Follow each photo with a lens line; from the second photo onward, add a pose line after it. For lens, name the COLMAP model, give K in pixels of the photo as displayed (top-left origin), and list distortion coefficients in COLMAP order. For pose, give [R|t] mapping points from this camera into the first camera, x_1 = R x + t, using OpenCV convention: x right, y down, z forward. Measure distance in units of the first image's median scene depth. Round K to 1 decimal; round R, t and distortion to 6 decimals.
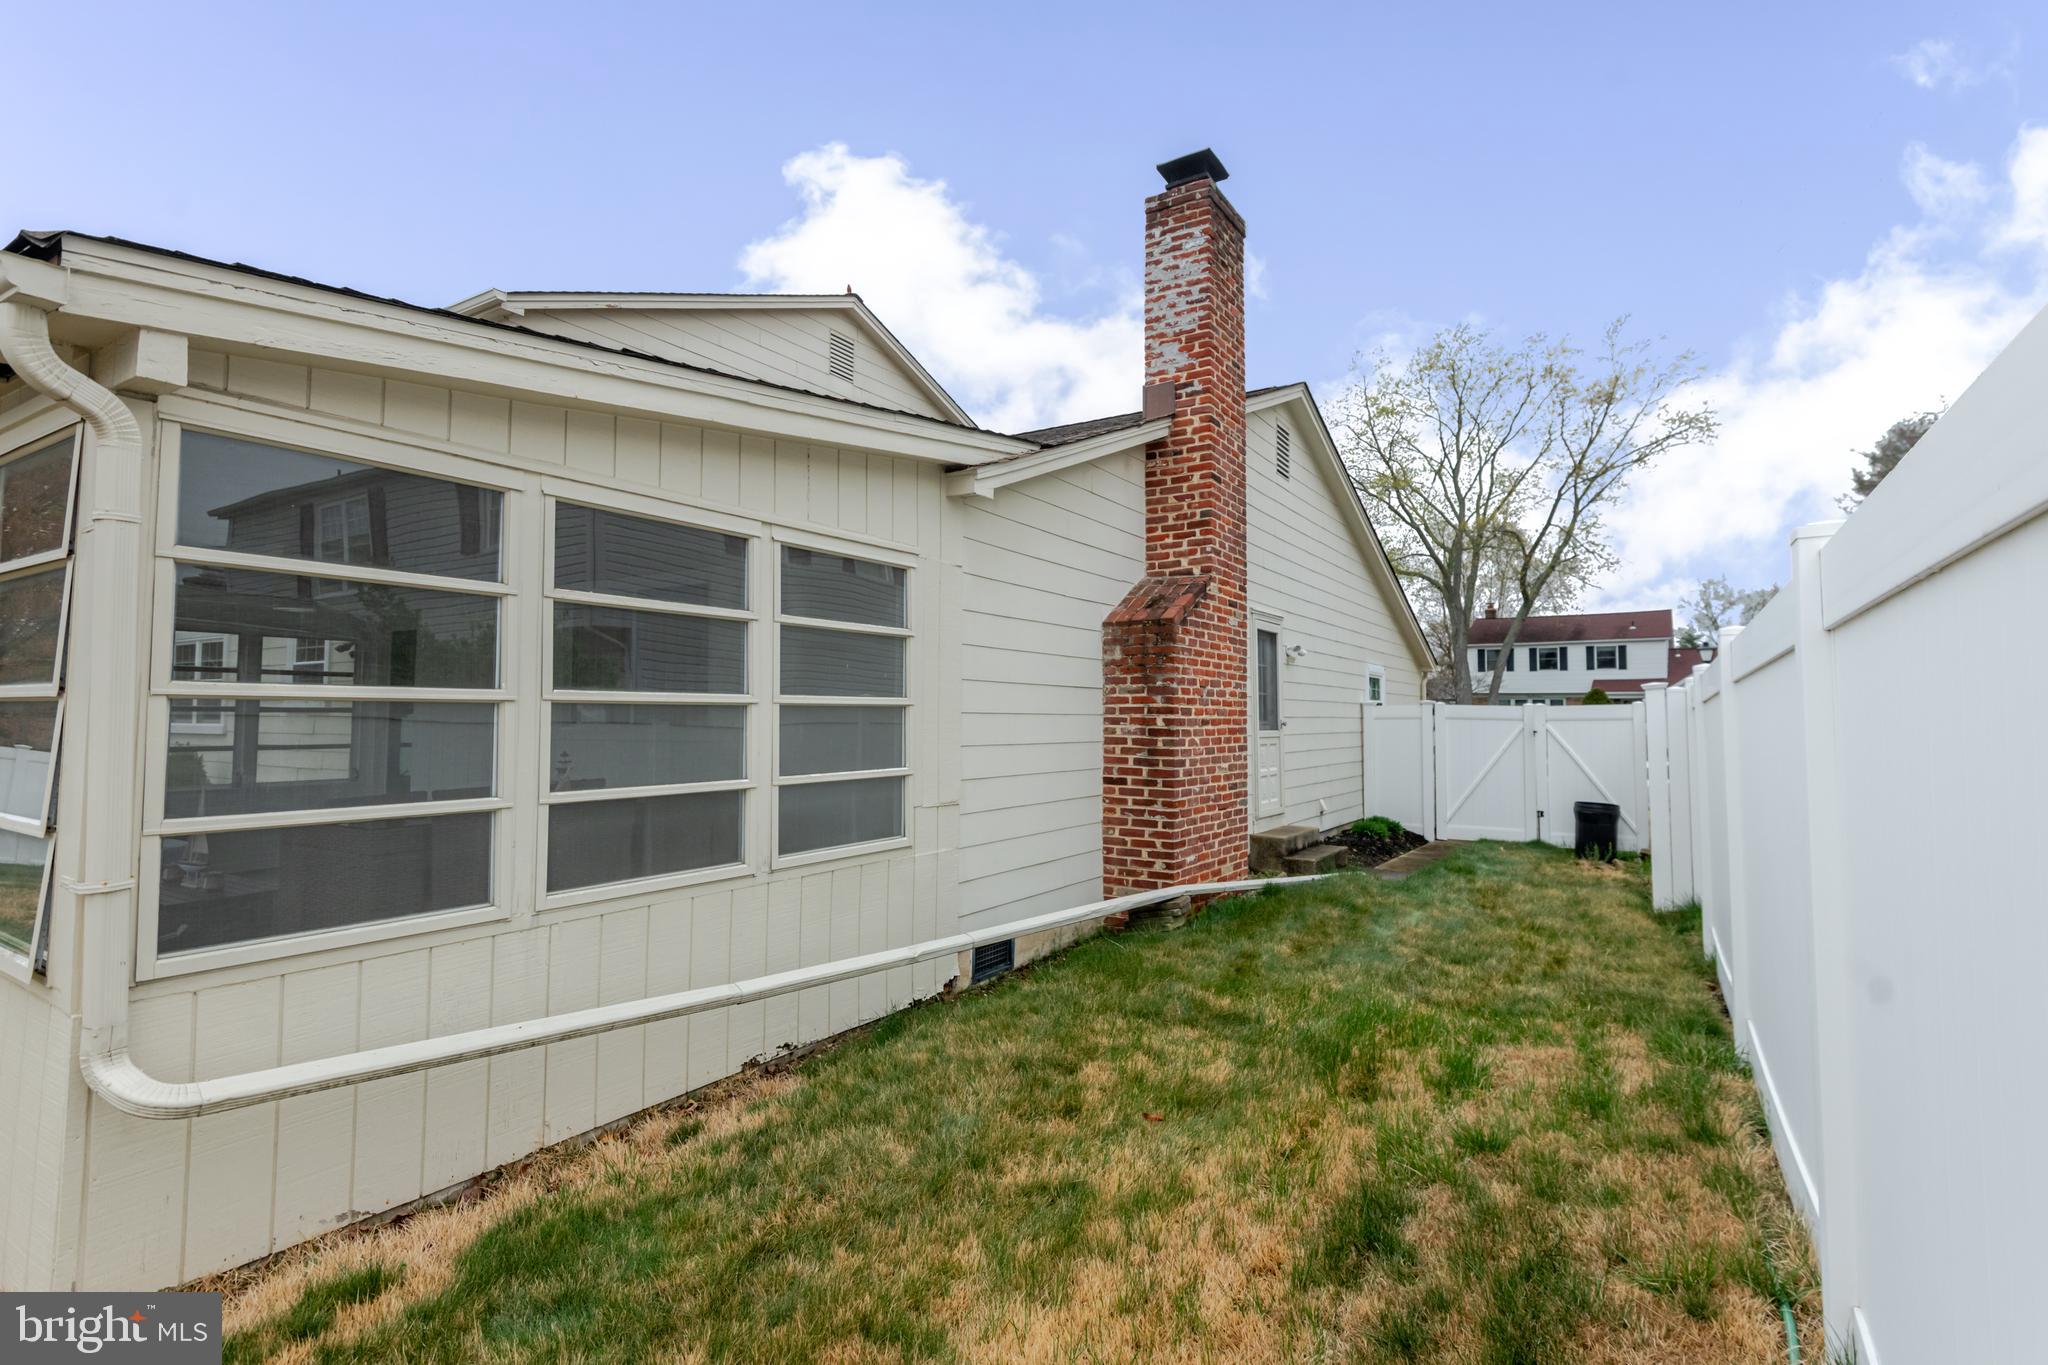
lens RADIAL K [[982.7, 0, 1029.3], [0, 982.7, 676.0], [0, 0, 1]] dist [0.024693, -0.000037]
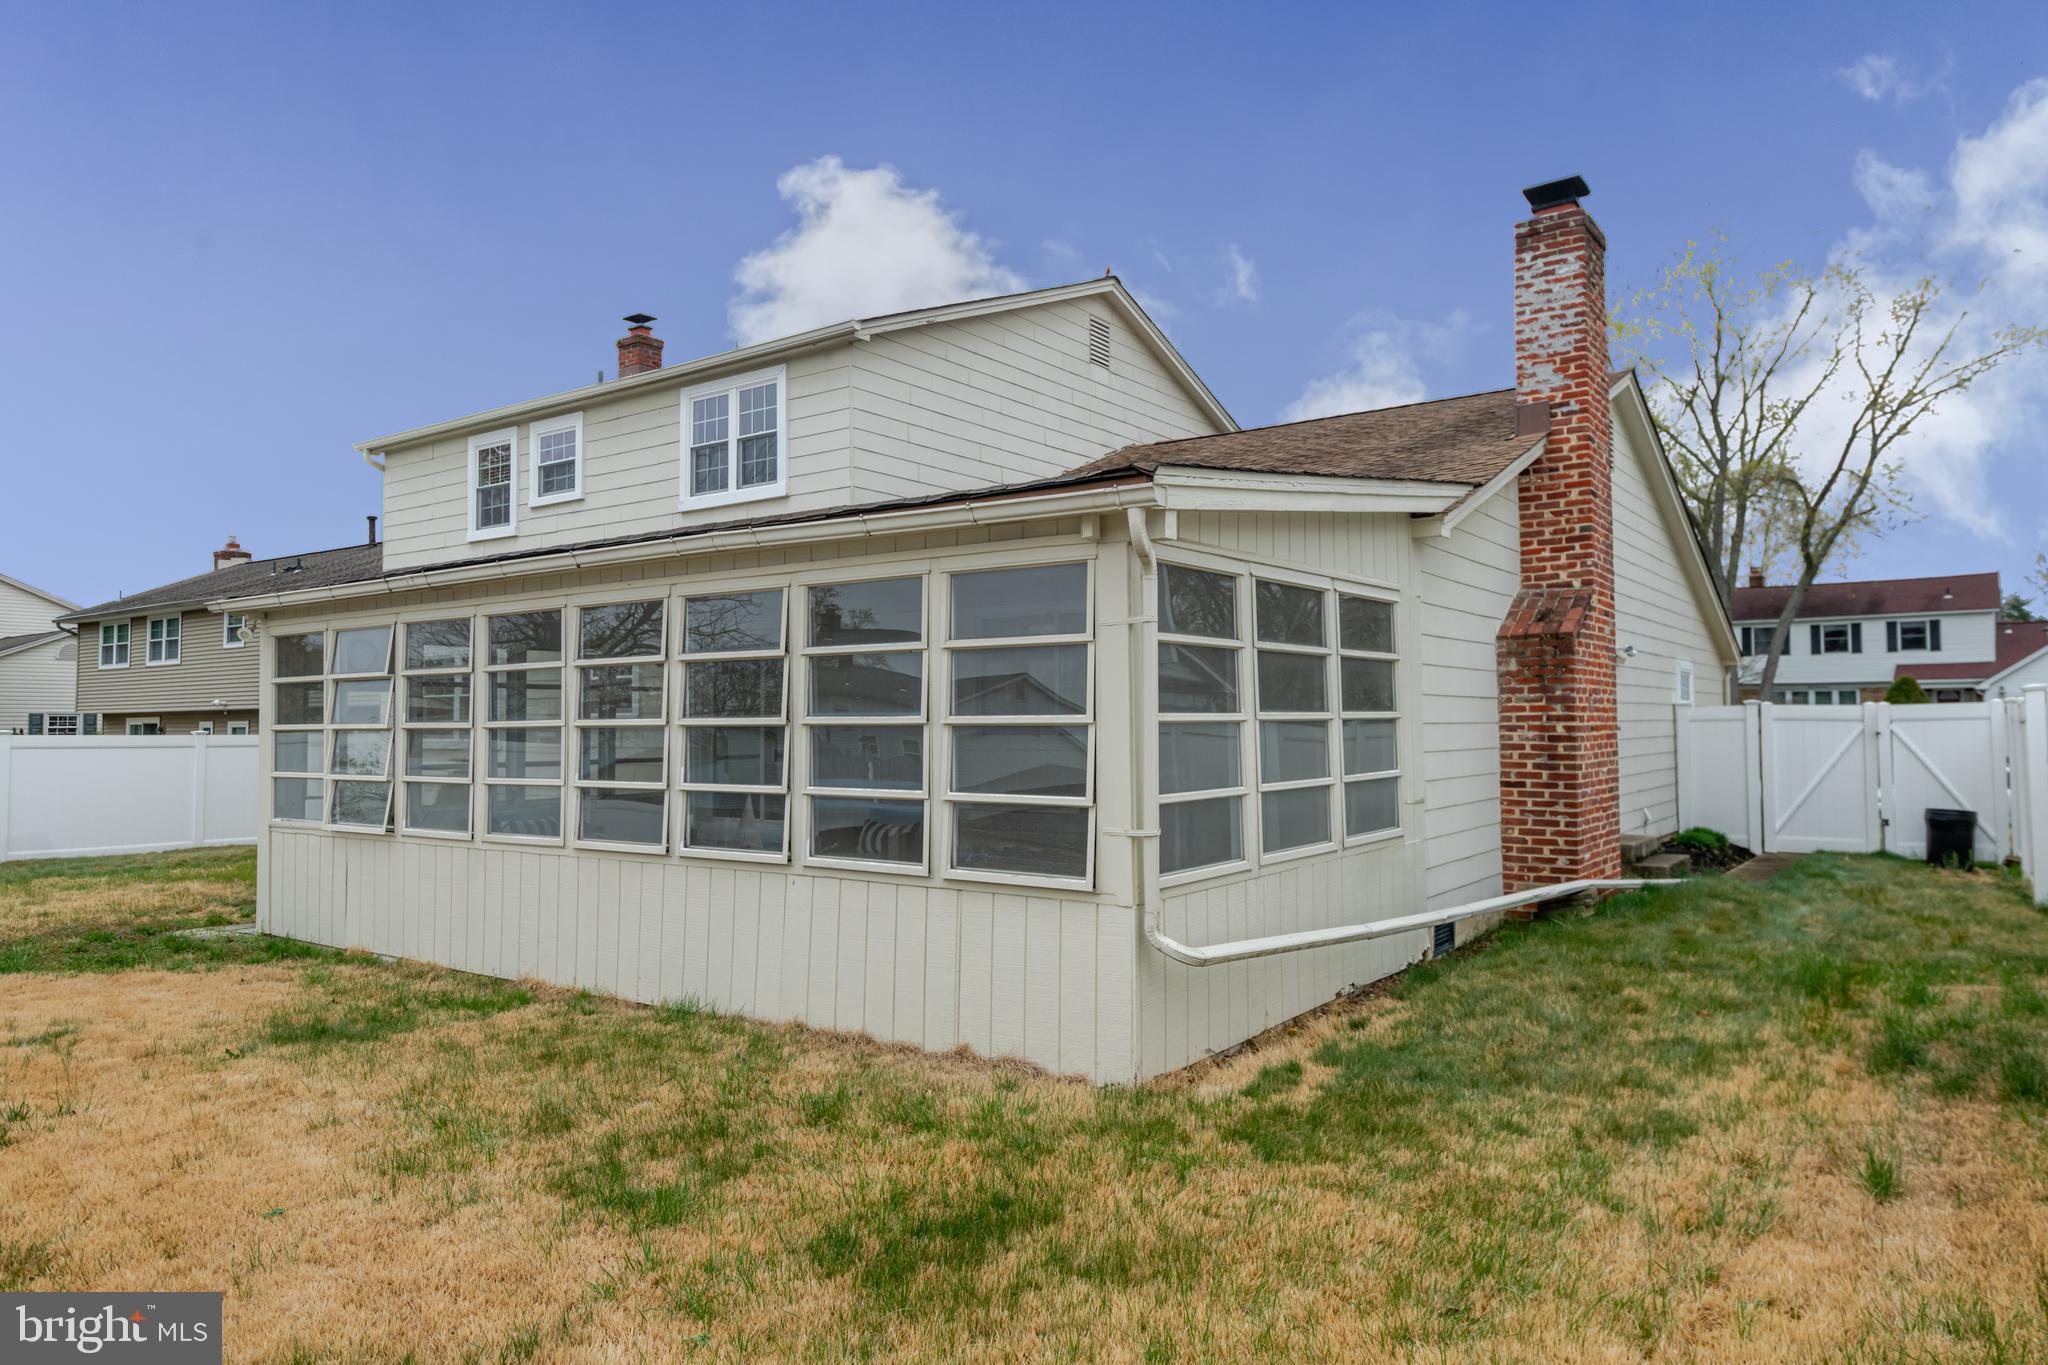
lens RADIAL K [[1274.2, 0, 1024.0], [0, 1274.2, 682.5], [0, 0, 1]] dist [0.002278, -0.000984]
pose [[0.997159, -0.014013, -0.074010, -0.313493], [0.014853, 0.999831, 0.010814, -0.025011], [0.073846, -0.011883, 0.997199, -0.390397]]
